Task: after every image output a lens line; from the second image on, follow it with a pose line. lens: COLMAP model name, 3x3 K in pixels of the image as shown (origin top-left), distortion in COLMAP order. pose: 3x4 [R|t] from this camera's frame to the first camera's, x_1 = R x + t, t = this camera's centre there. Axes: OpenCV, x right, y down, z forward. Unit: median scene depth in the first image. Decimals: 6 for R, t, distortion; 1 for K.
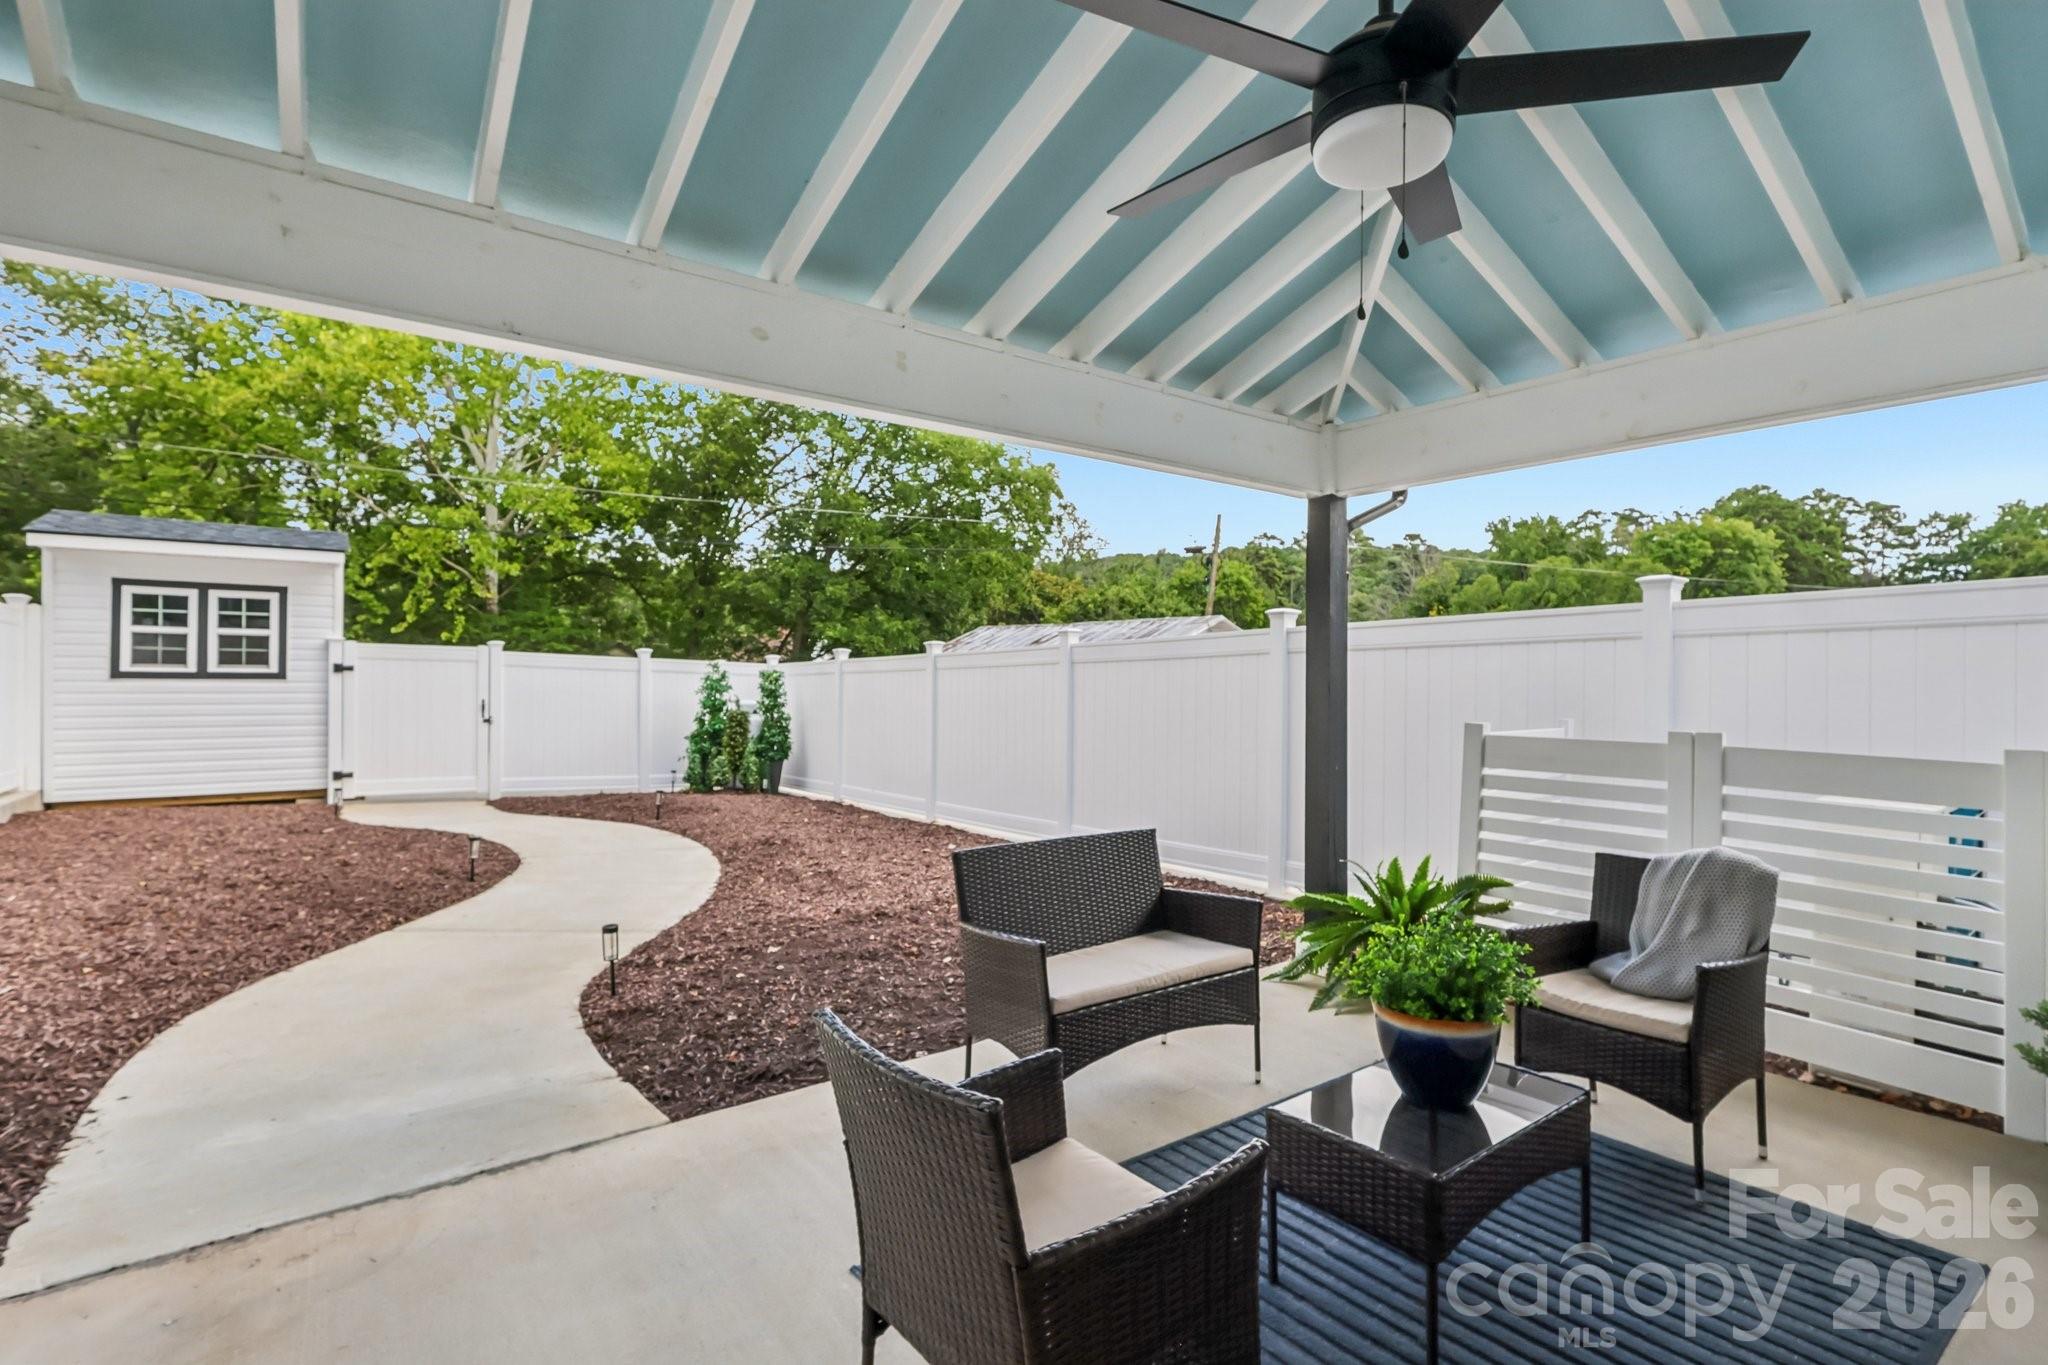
lens RADIAL K [[958.6, 0, 1027.8], [0, 958.6, 678.7], [0, 0, 1]] dist [-0.000642, 0.000678]
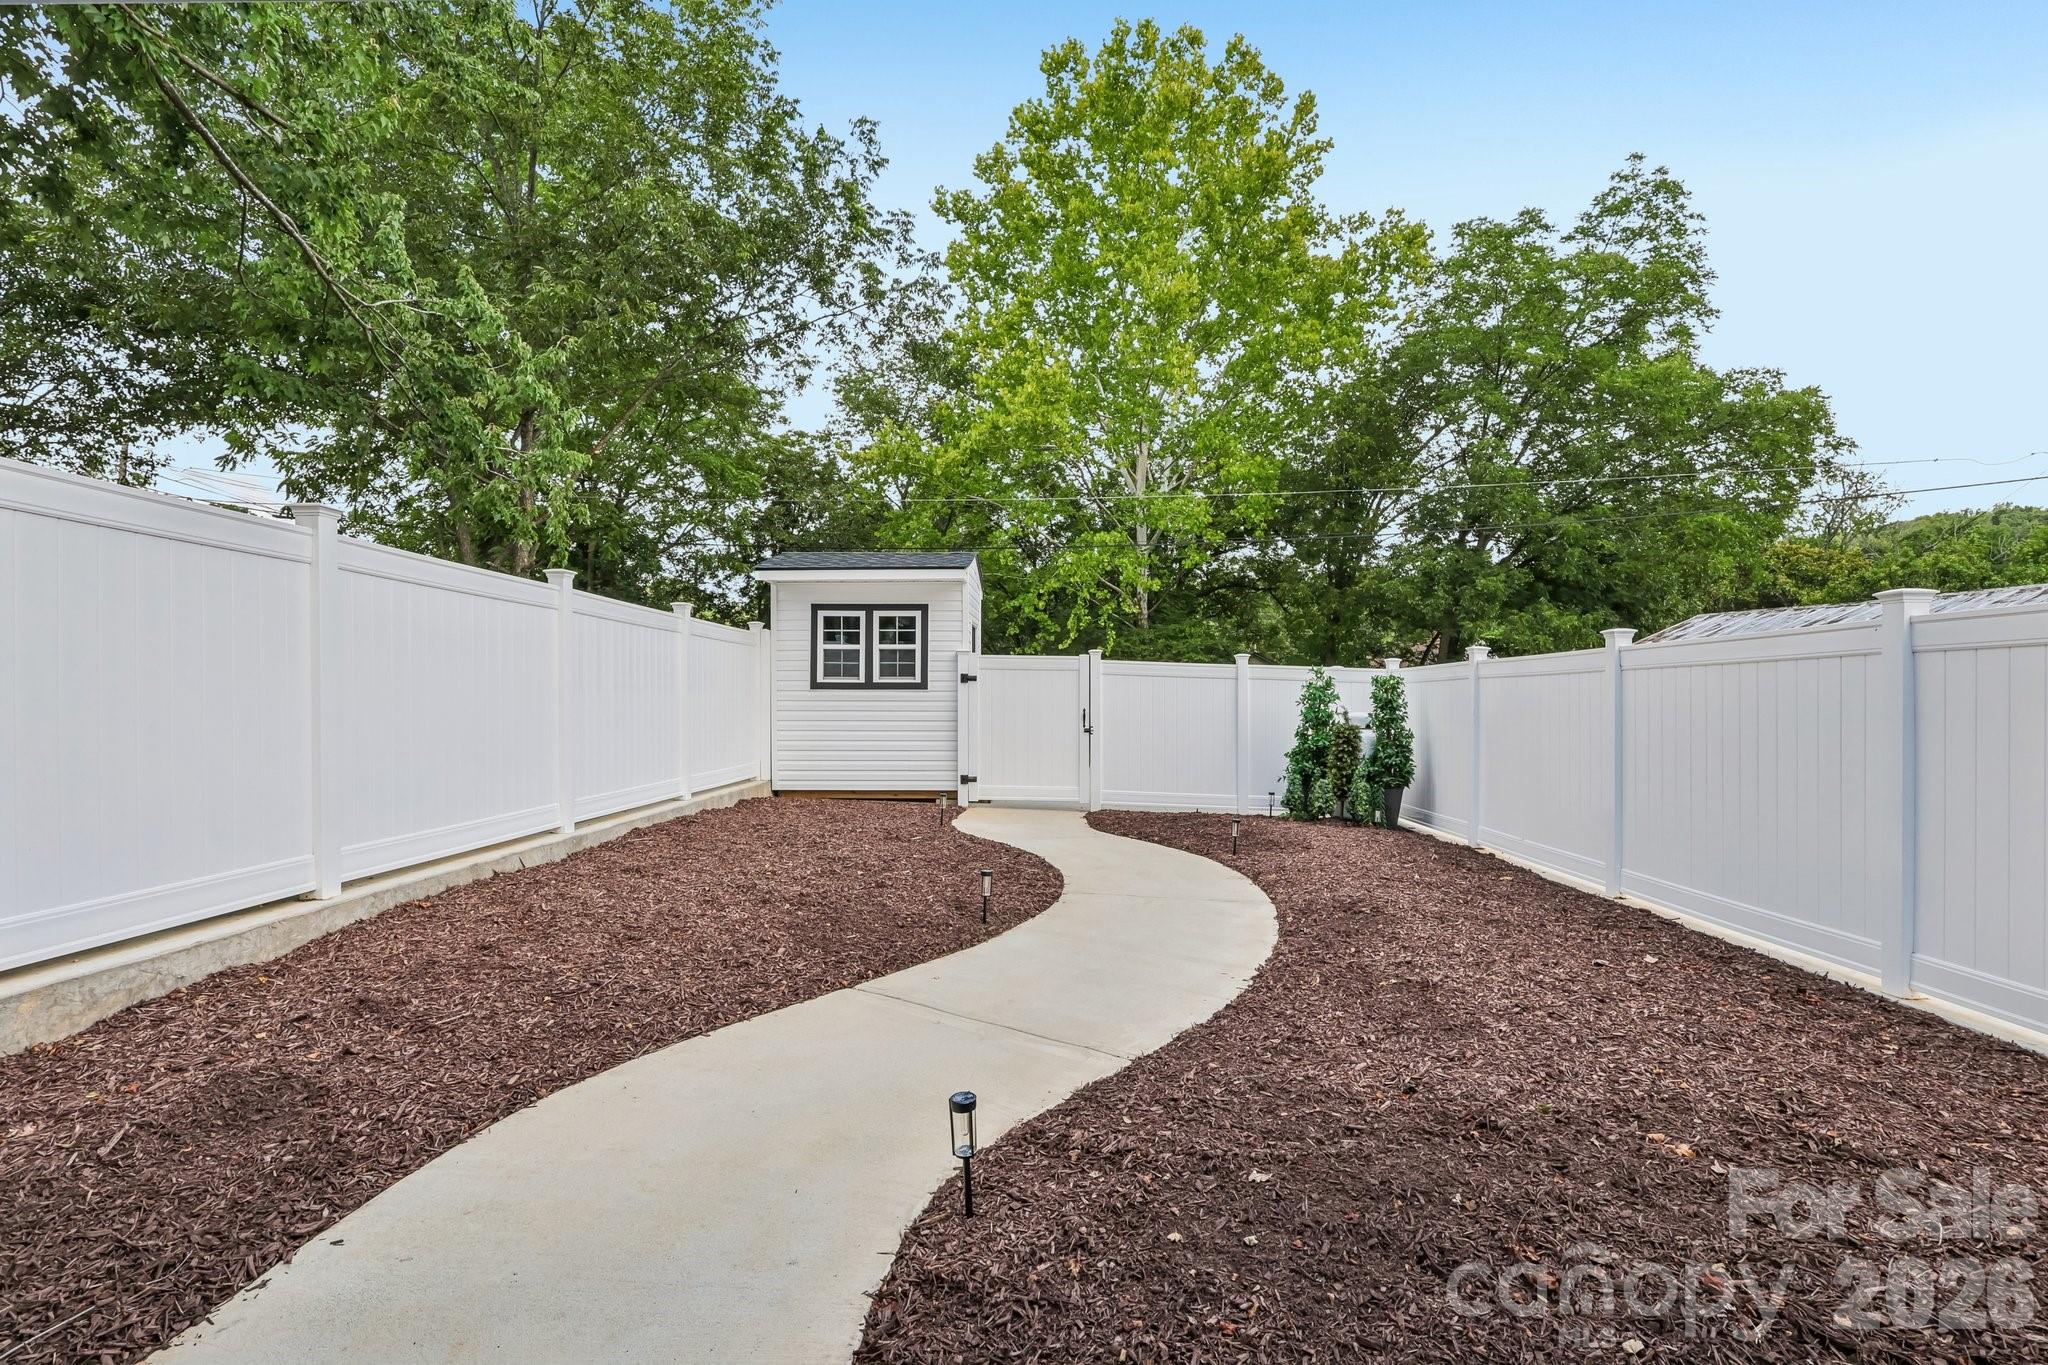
lens RADIAL K [[958.6, 0, 1030.1], [0, 958.6, 684.4], [0, 0, 1]] dist [-0.000642, 0.000678]
pose [[0.792727, -0.006714, -0.609540, -0.011565], [0.004271, 0.999976, -0.005459, 0.001442], [0.609562, 0.001724, 0.792736, 0.164914]]
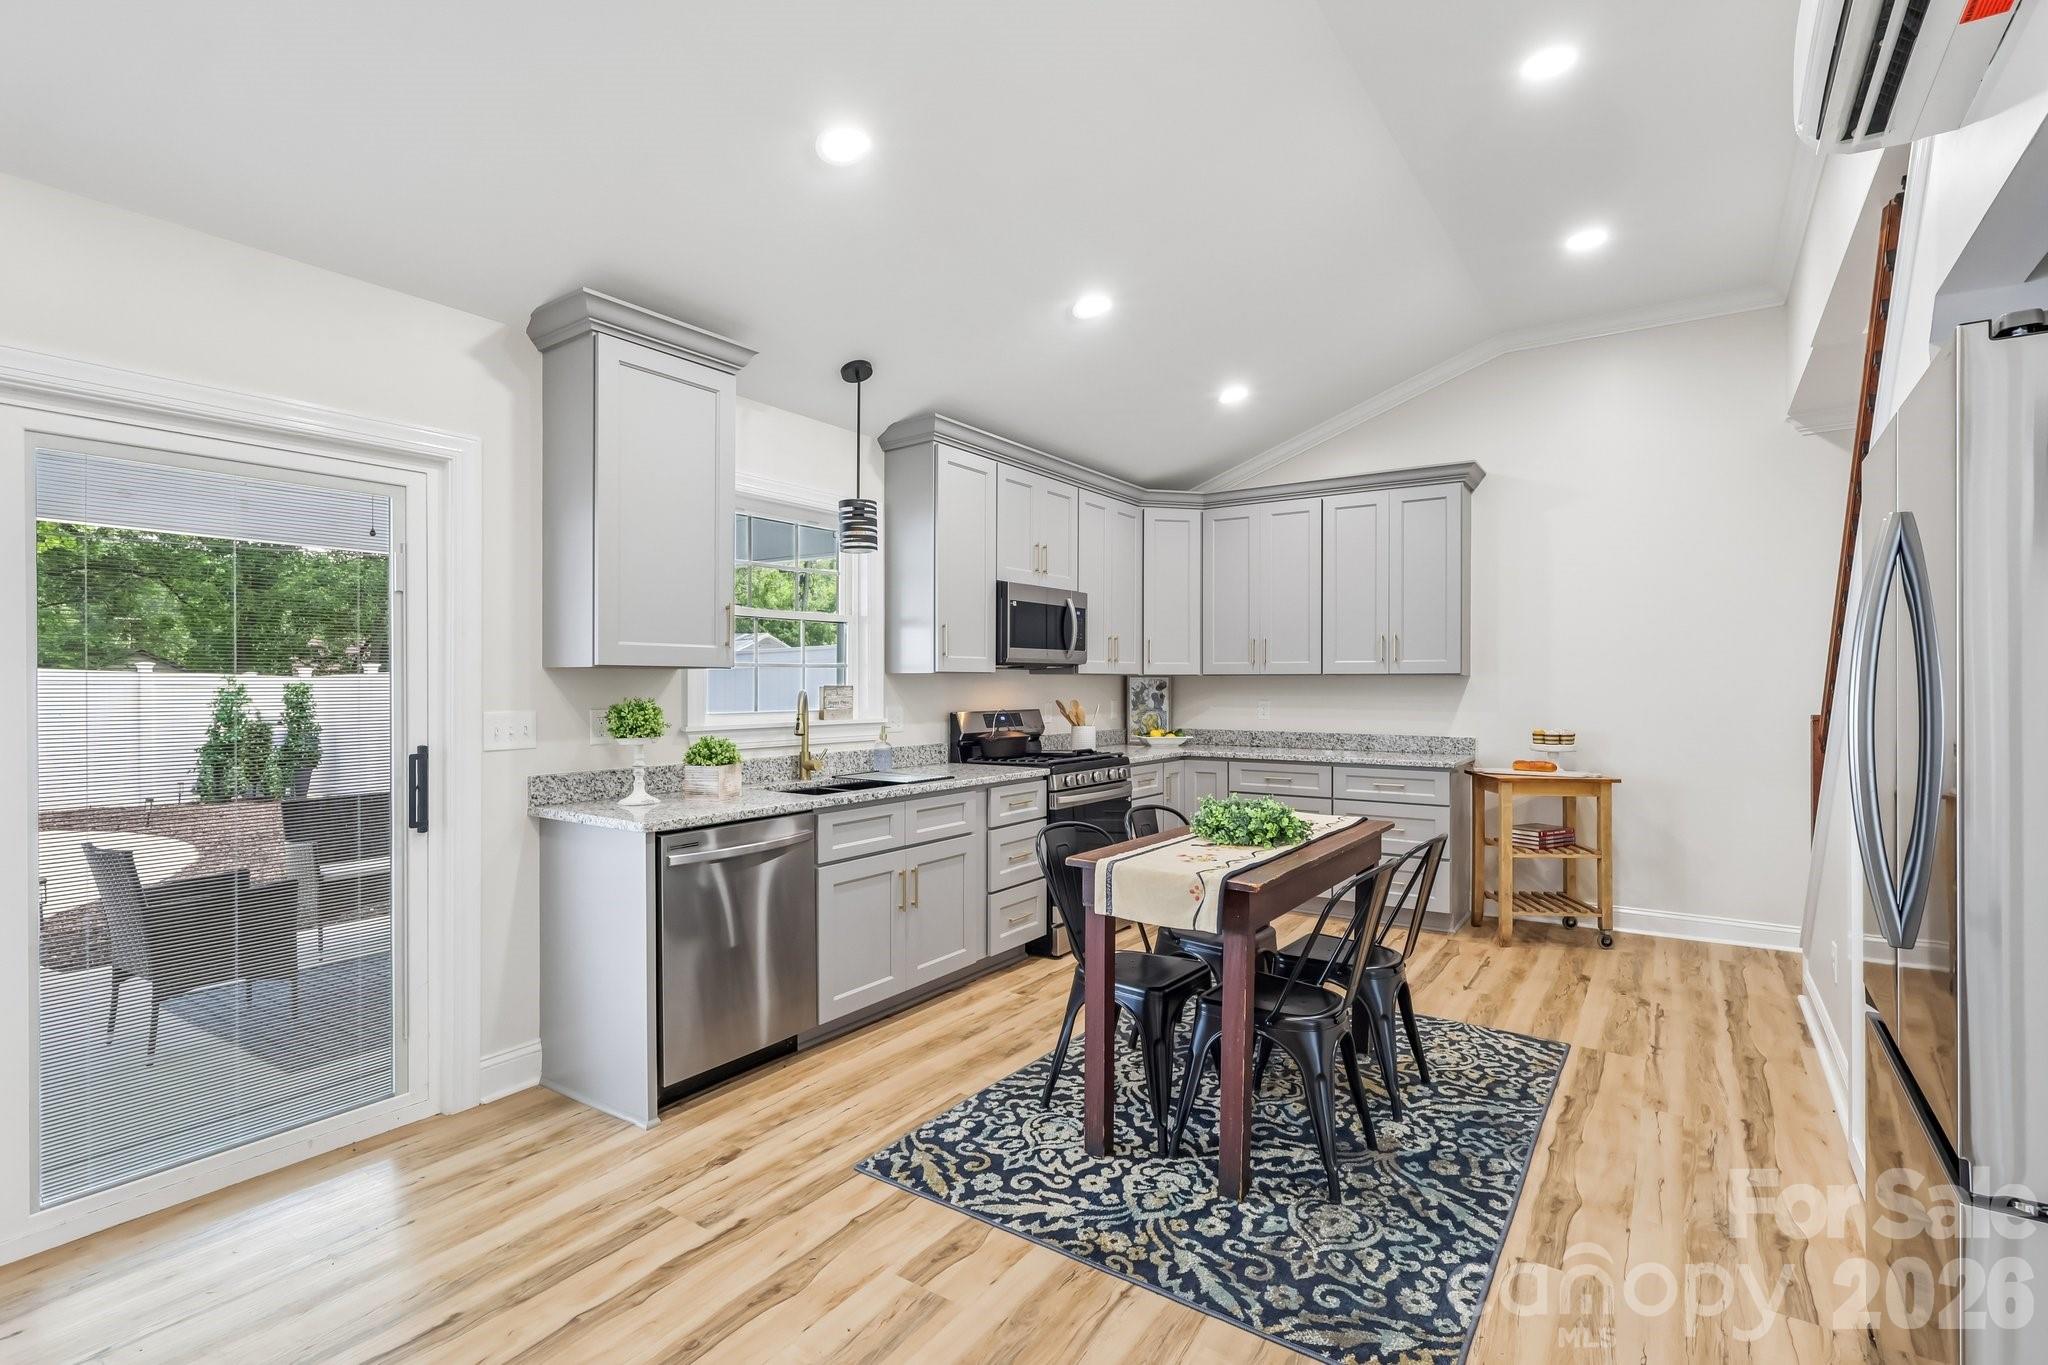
lens RADIAL K [[958.6, 0, 1028.9], [0, 958.6, 686.9], [0, 0, 1]] dist [-0.000642, 0.000678]
pose [[0.945688, -0.008870, 0.324956, 0.139914], [0.007808, 0.999959, 0.004571, -0.002974], [-0.324983, -0.001785, 0.945718, -0.232729]]
